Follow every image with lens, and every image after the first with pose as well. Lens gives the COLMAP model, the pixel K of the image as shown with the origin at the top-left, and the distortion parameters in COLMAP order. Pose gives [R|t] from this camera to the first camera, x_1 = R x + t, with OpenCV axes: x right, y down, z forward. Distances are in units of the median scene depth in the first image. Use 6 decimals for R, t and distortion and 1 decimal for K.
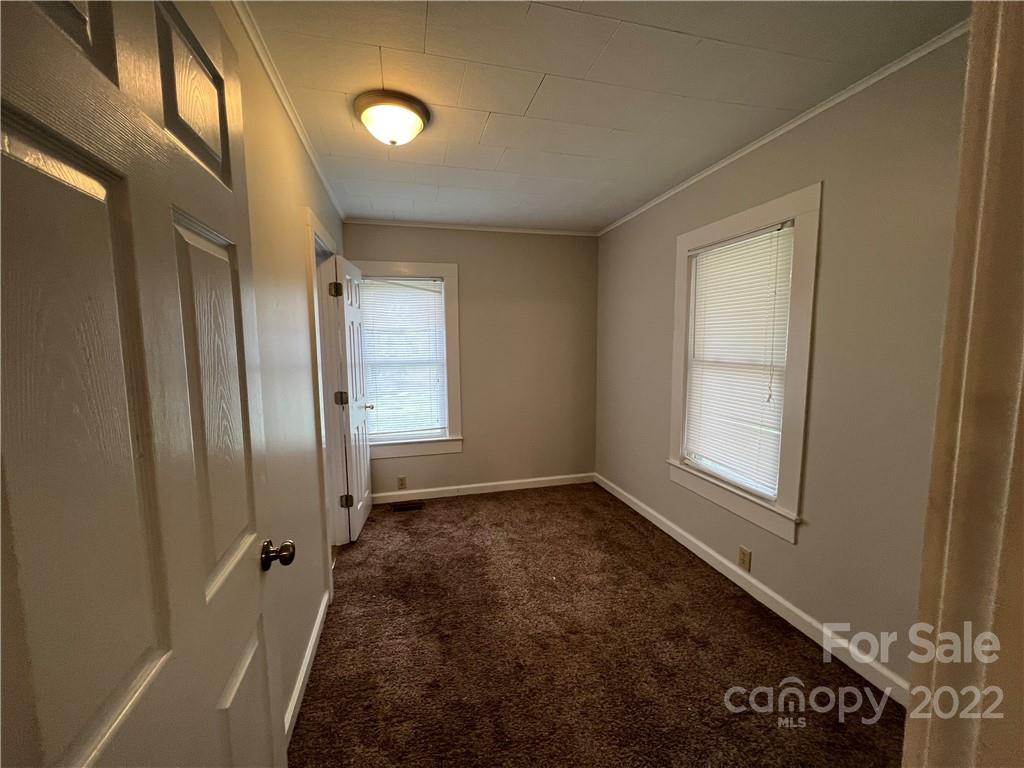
lens RADIAL K [[408.0, 0, 509.2], [0, 408.0, 382.0], [0, 0, 1]] dist [0.000481, -0.000113]
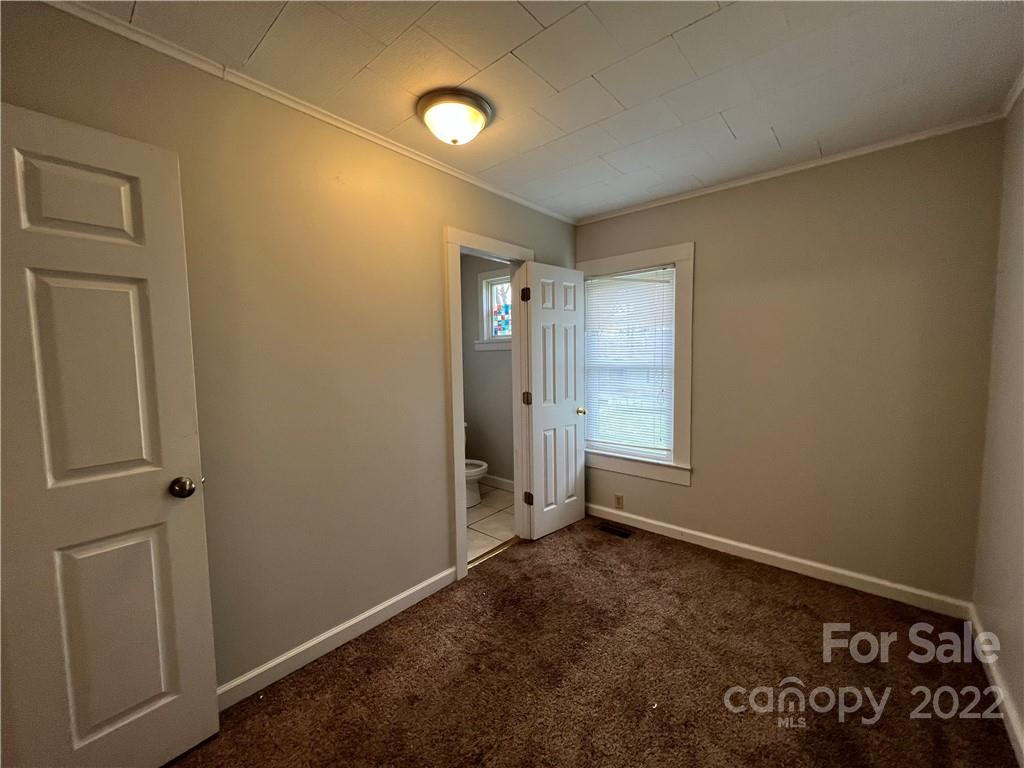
lens RADIAL K [[408.0, 0, 509.2], [0, 408.0, 382.0], [0, 0, 1]] dist [0.000481, -0.000113]
pose [[0.568339, 0.060293, -0.820582, 0.348617], [-0.071526, 0.997156, 0.023728, -0.019933], [0.819679, 0.045207, 0.571036, 0.307799]]
